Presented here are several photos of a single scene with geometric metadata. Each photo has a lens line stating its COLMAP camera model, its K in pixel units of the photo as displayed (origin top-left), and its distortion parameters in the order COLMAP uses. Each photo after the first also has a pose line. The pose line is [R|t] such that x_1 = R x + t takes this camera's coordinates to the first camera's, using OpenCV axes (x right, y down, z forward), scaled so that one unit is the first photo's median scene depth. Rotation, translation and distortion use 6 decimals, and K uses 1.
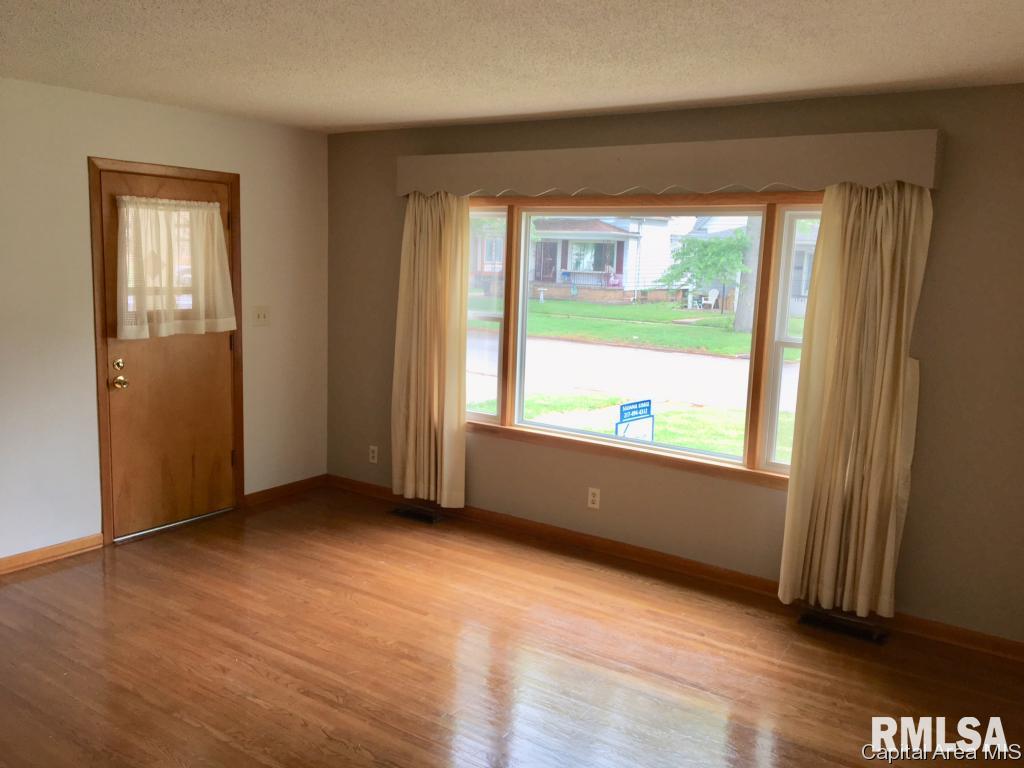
lens RADIAL K [[861.7, 0, 513.6], [0, 861.7, 383.7], [0, 0, 1]] dist [0.071933, -0.091072]
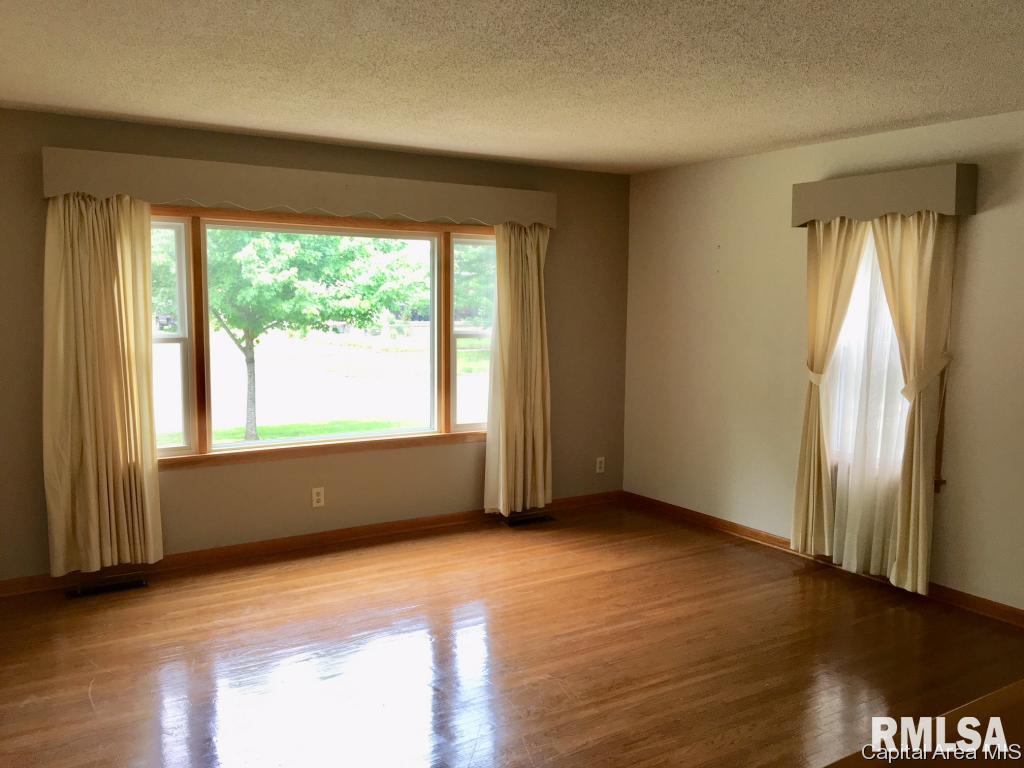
lens RADIAL K [[861.7, 0, 515.2], [0, 861.7, 387.3], [0, 0, 1]] dist [0.071933, -0.091072]
pose [[0.384142, -0.127555, 0.914420, -0.804959], [0.138958, 0.987116, 0.079320, -0.054618], [-0.912757, 0.096596, 0.396918, 0.352623]]
